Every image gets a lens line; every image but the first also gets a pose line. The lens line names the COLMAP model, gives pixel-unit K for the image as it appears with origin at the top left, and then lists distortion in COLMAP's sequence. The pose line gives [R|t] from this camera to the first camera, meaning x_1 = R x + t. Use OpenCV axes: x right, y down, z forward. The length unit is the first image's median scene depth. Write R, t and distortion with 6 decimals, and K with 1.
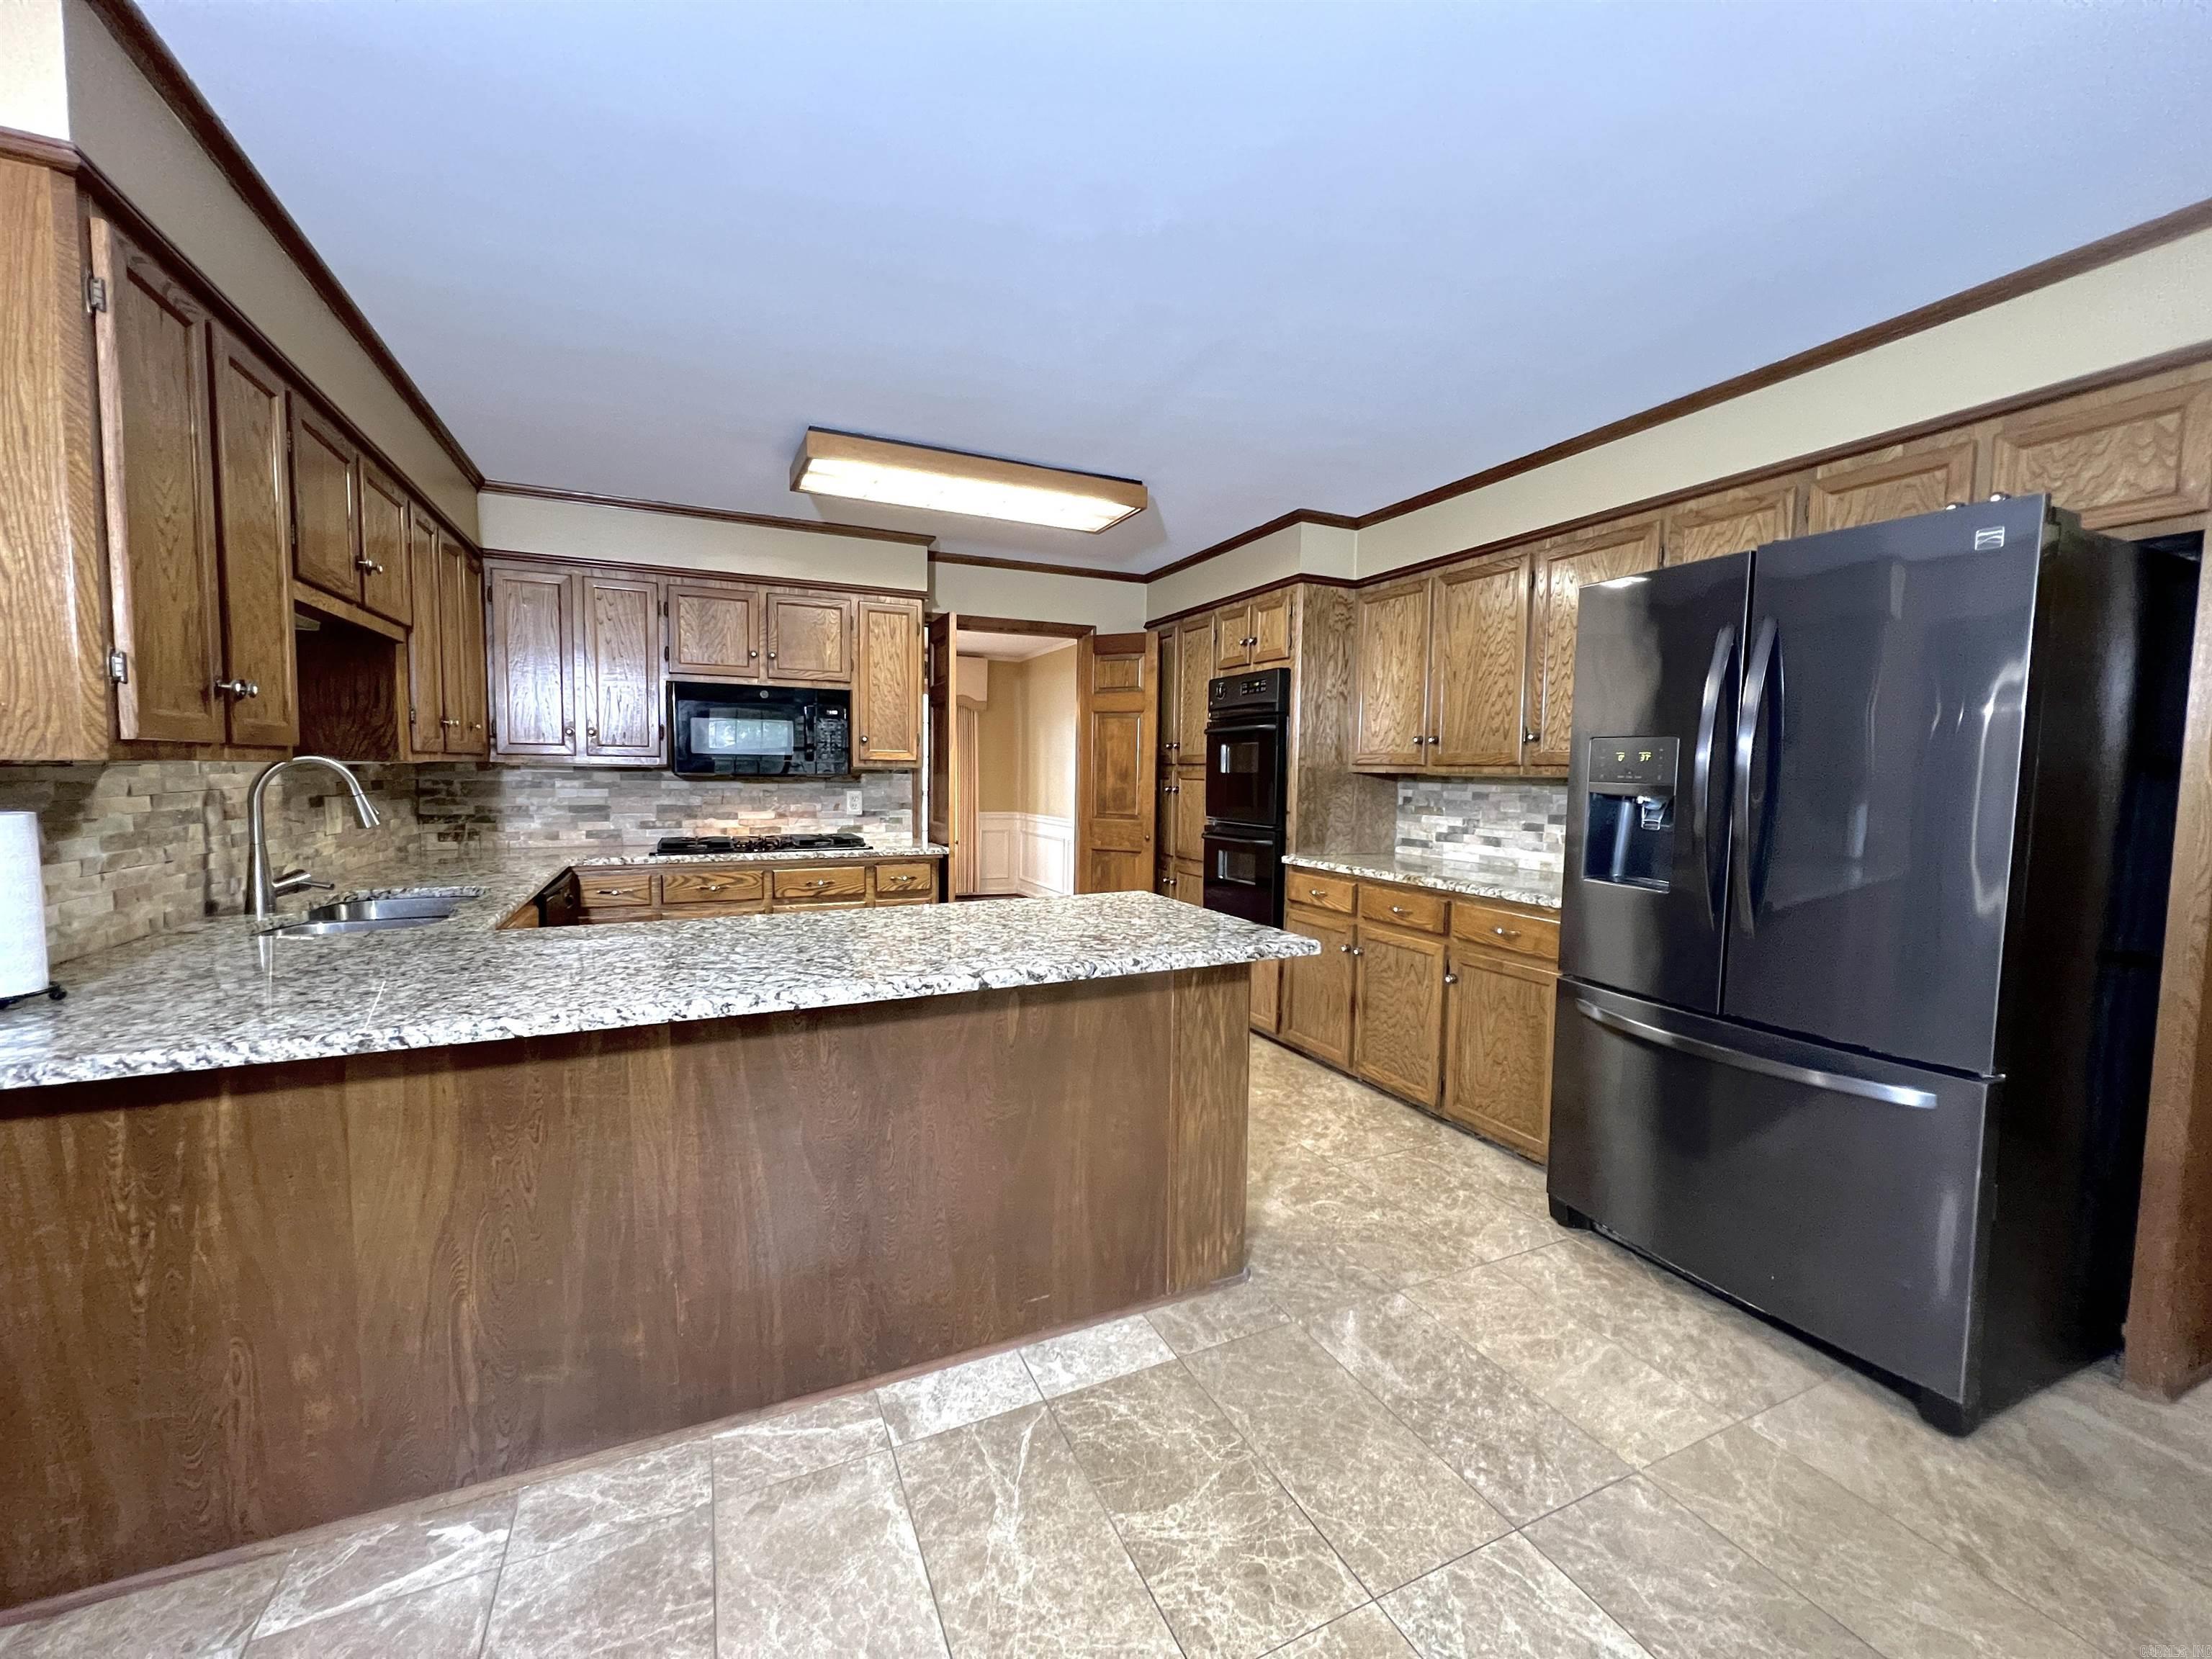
lens RADIAL K [[888.1, 0, 1103.8], [0, 888.1, 825.6], [0, 0, 1]] dist [-0.000457, 0.000263]
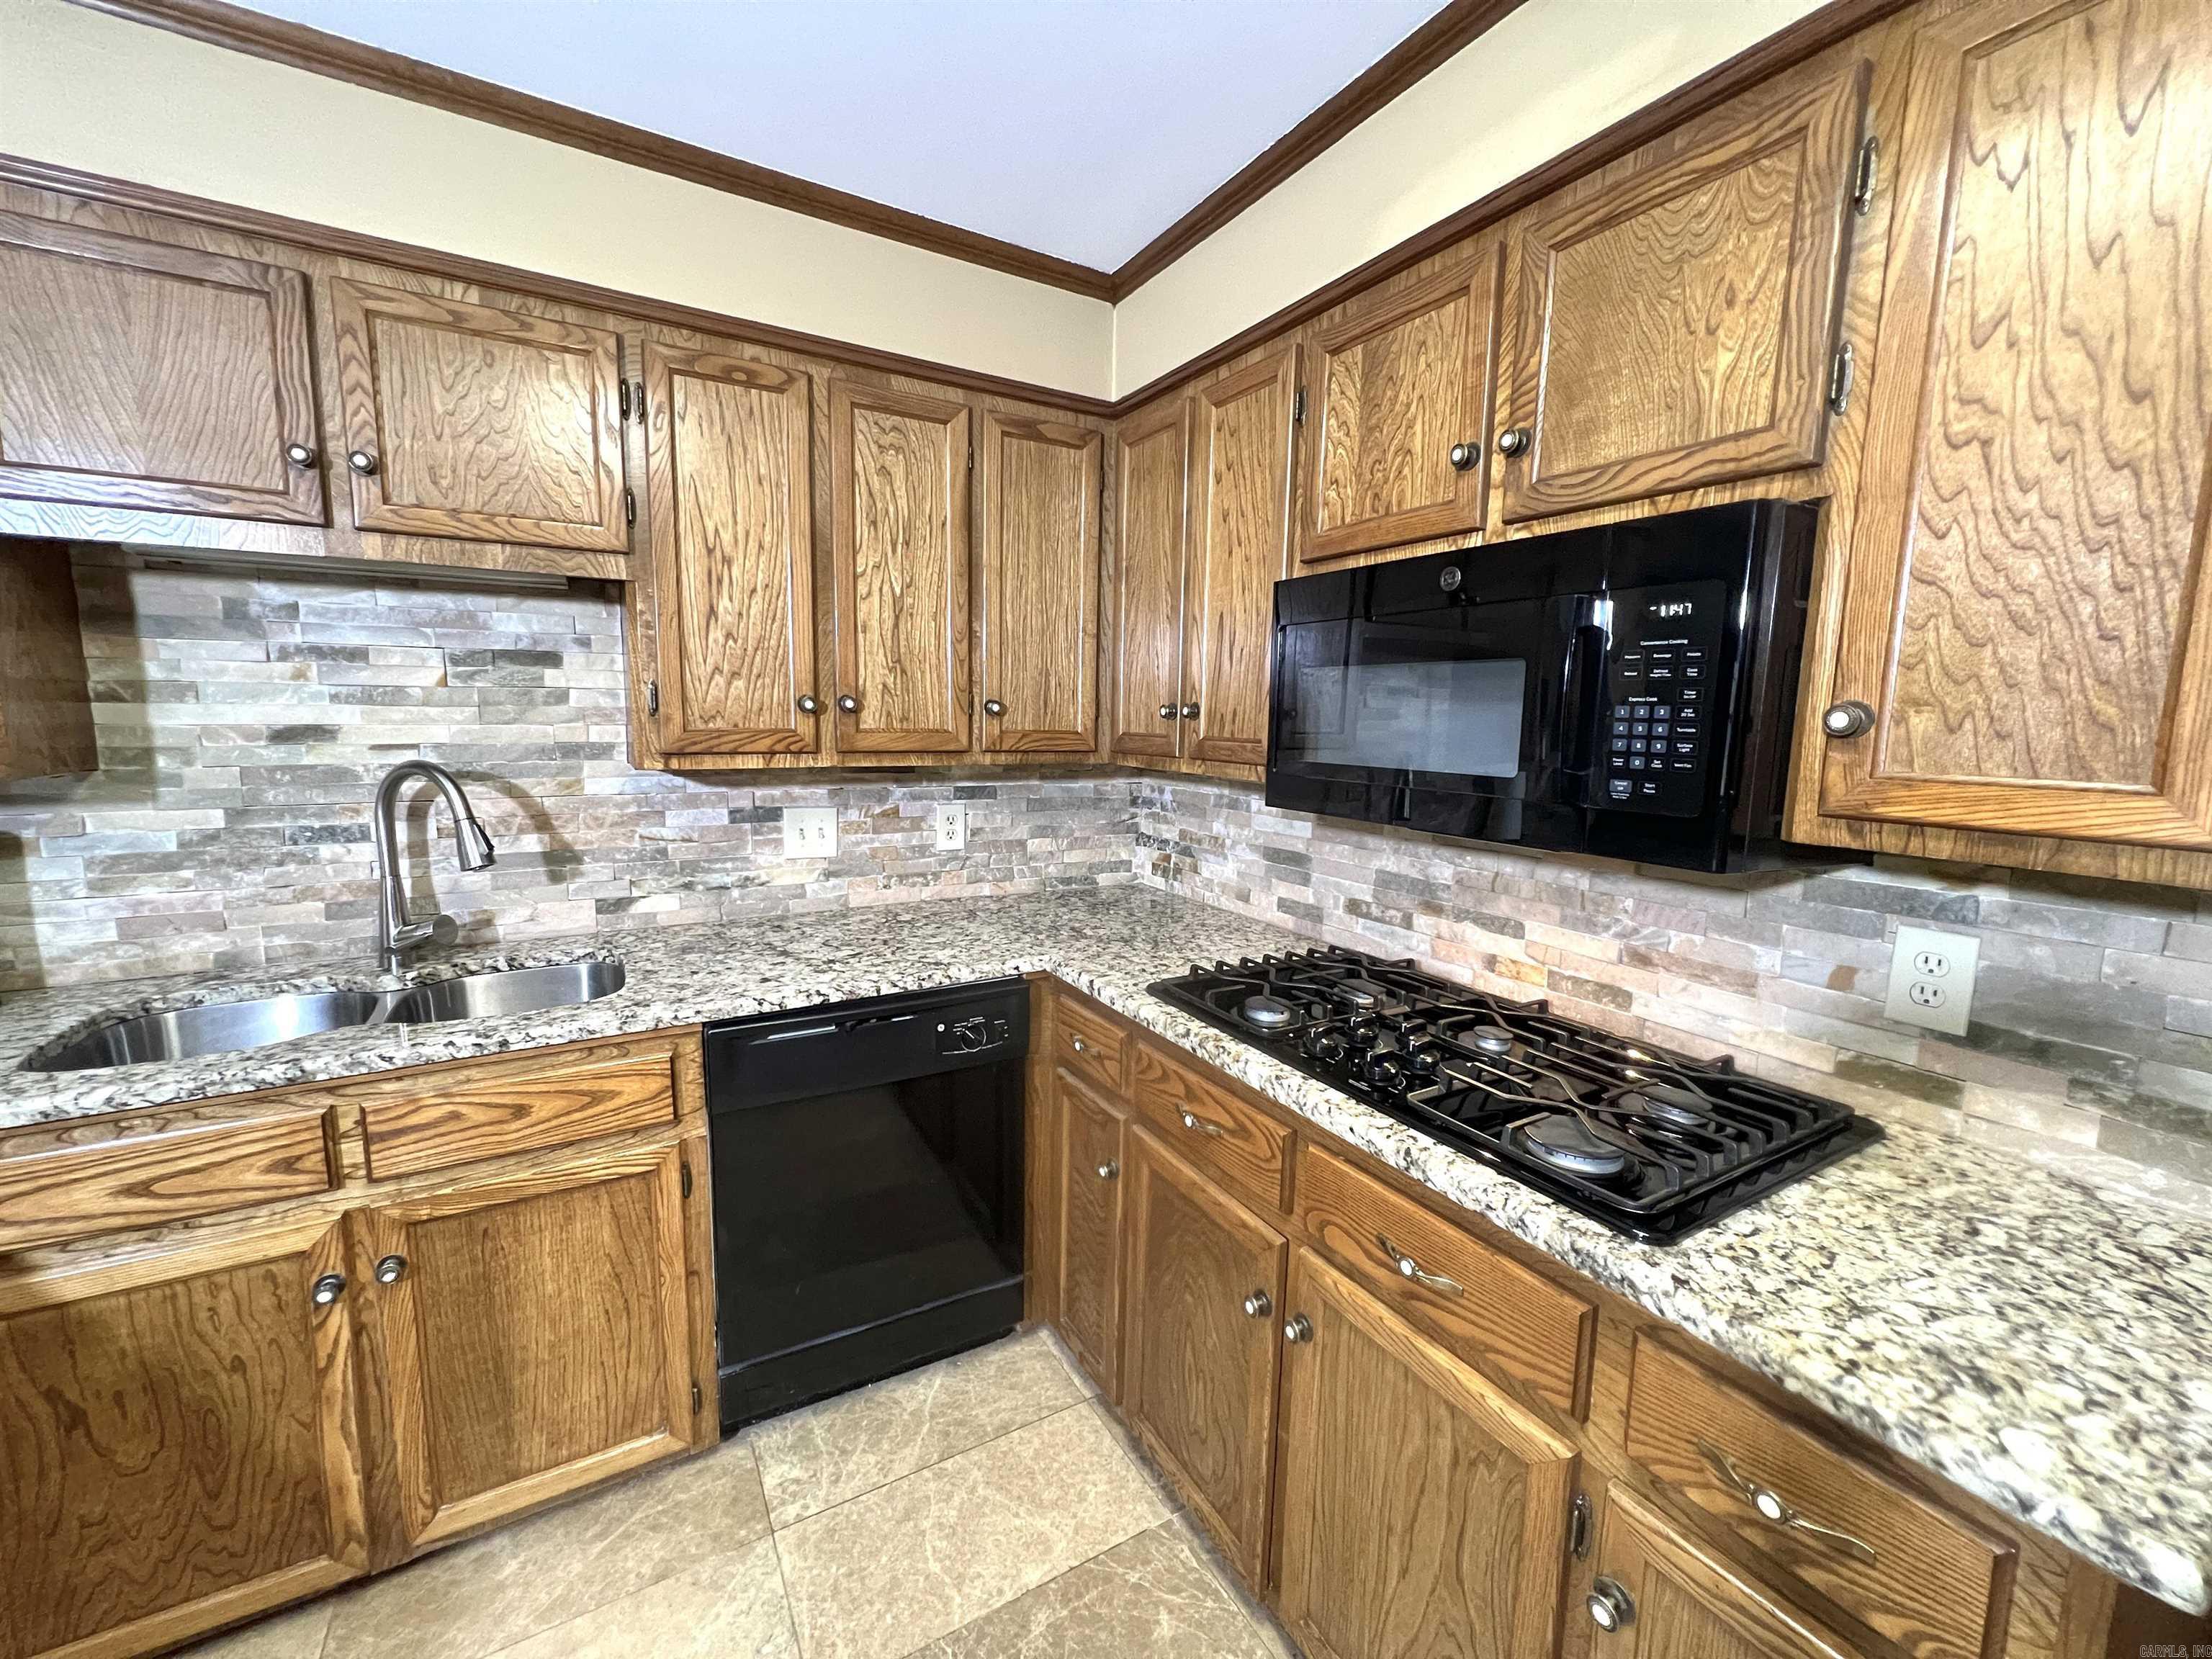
lens RADIAL K [[888.1, 0, 1102.9], [0, 888.1, 821.7], [0, 0, 1]] dist [-0.000457, 0.000263]
pose [[0.091586, 0.108436, -0.989876, -0.075662], [-0.079431, 0.991681, 0.101285, -0.083398], [0.992624, 0.069351, 0.099437, 0.836638]]
